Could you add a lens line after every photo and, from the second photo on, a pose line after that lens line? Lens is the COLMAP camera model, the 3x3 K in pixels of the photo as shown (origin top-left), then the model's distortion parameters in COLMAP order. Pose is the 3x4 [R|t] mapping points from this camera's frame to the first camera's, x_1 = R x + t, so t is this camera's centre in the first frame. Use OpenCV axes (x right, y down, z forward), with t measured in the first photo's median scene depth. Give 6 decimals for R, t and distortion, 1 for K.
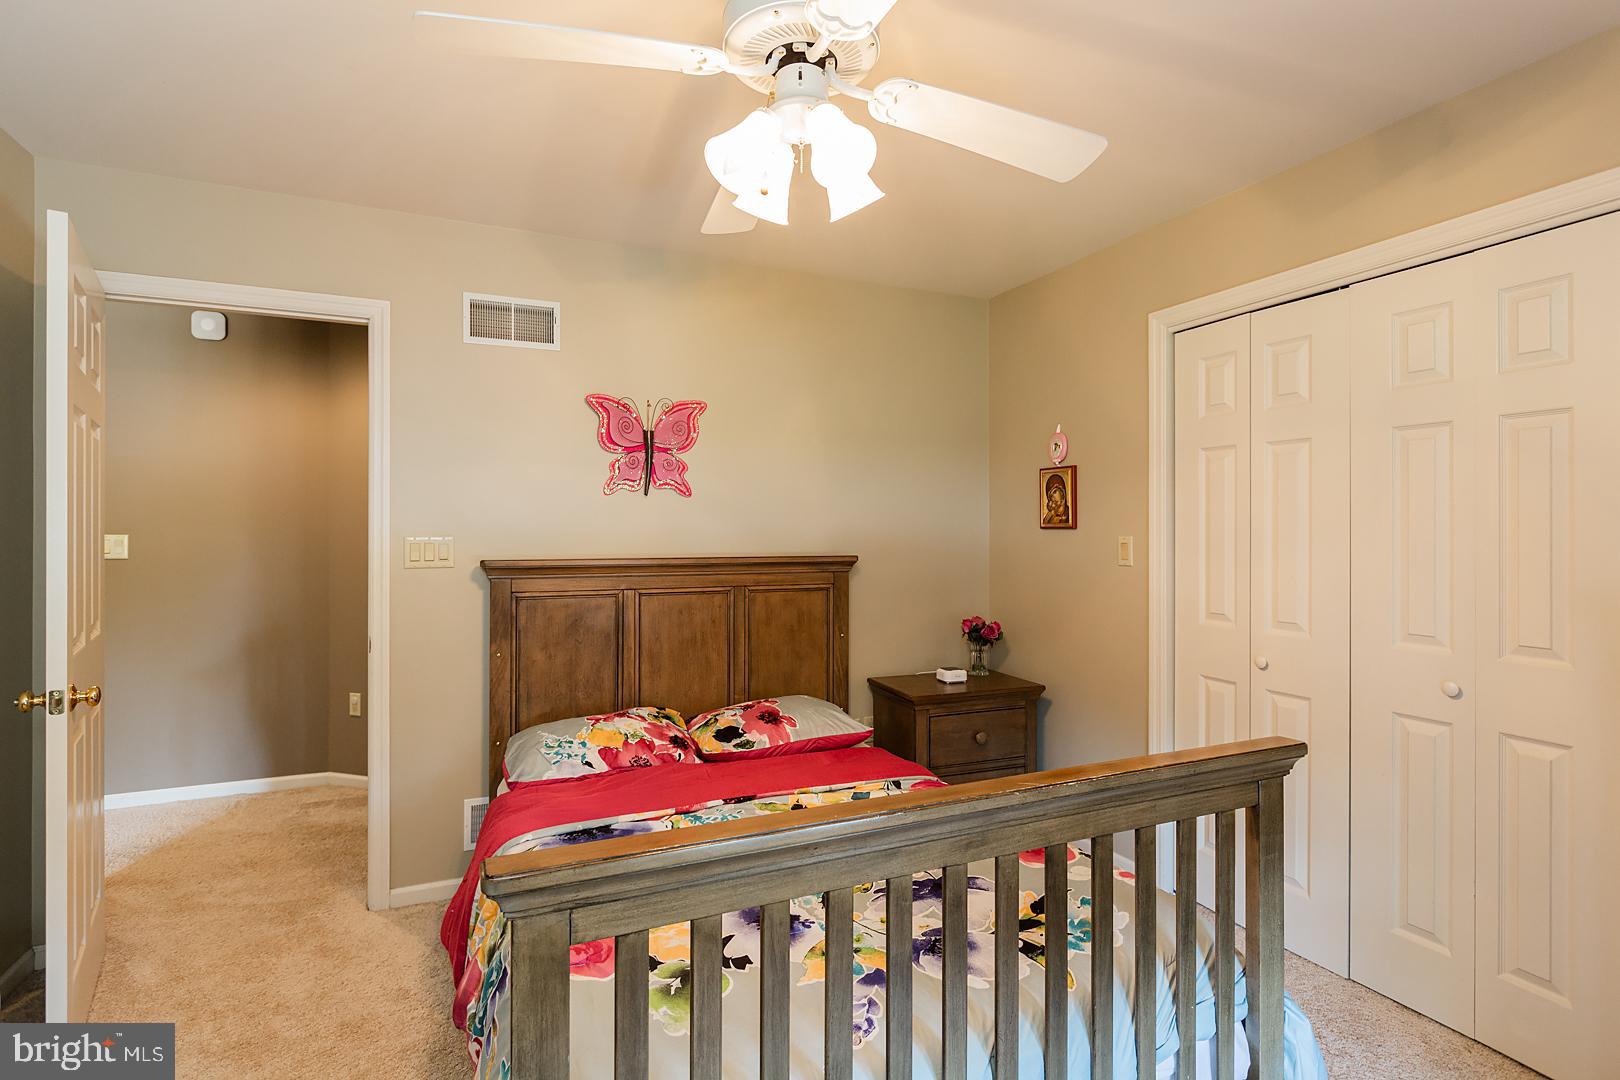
lens RADIAL K [[775.5, 0, 806.1], [0, 775.5, 530.4], [0, 0, 1]] dist [-0.002177, 0.000187]
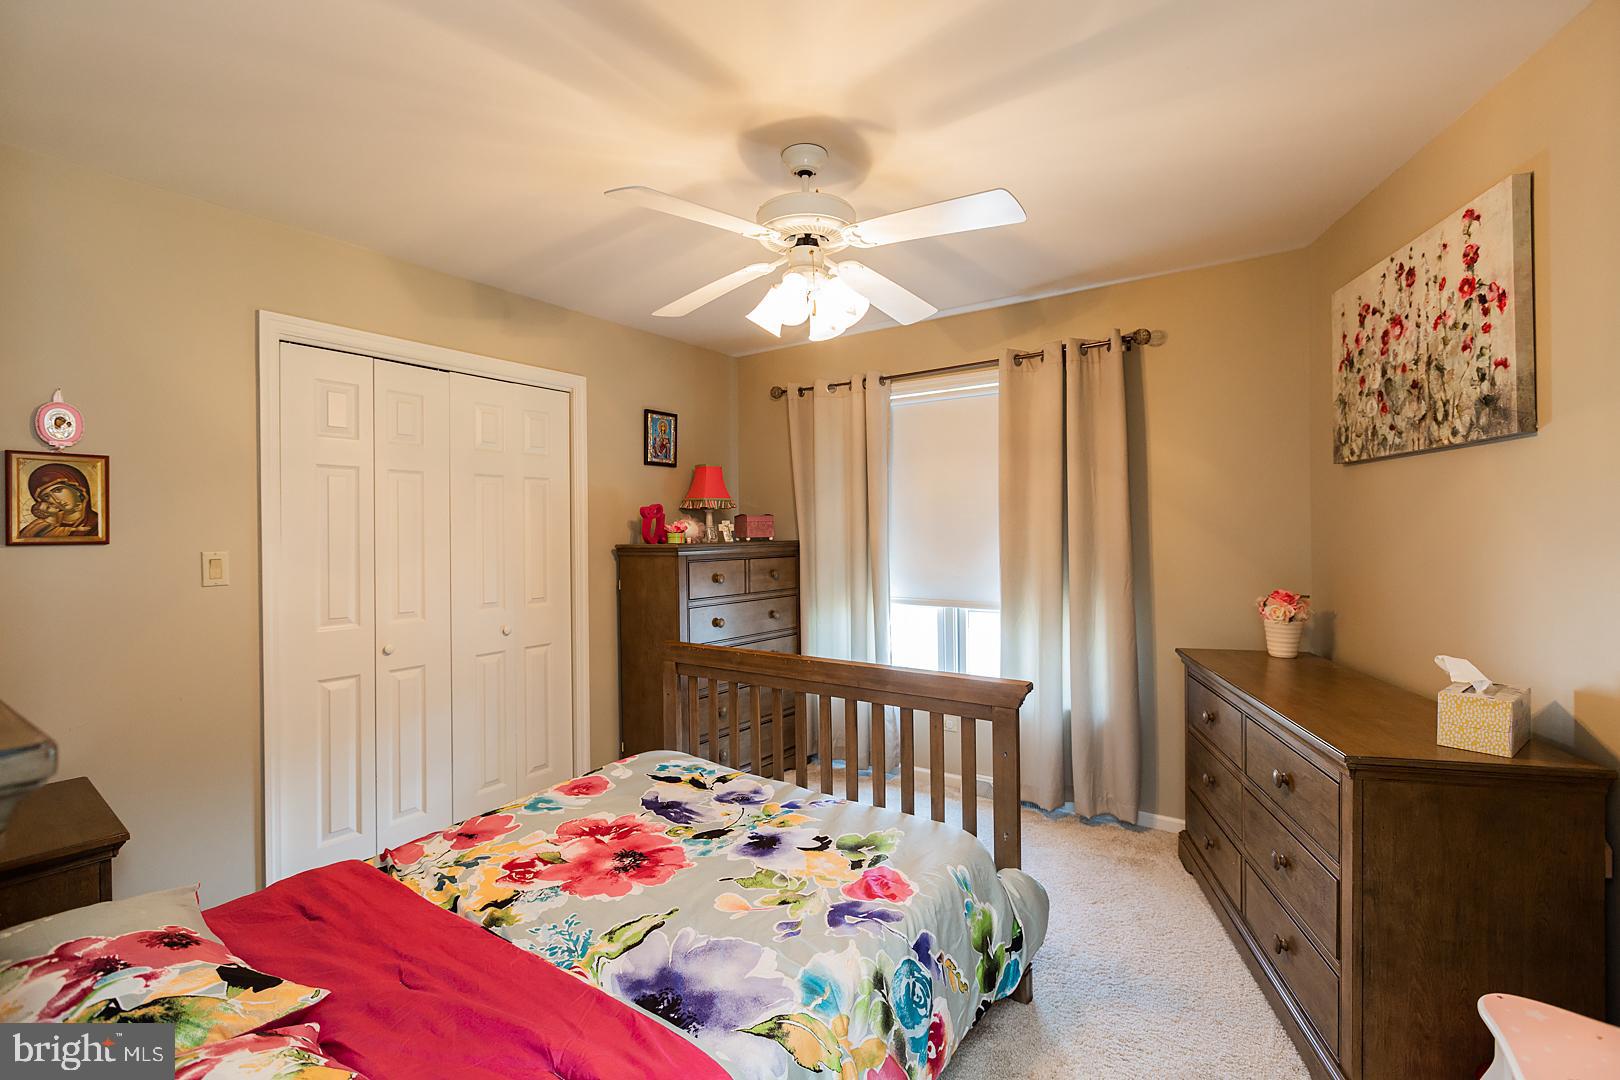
lens RADIAL K [[737.5, 0, 799.3], [0, 737.5, 531.8], [0, 0, 1]] dist [0.002489, 0.001082]
pose [[-0.499109, -0.004134, 0.866530, -0.596747], [0.005154, 0.999957, 0.007739, -0.015941], [-0.866524, 0.008329, -0.499066, 0.815008]]
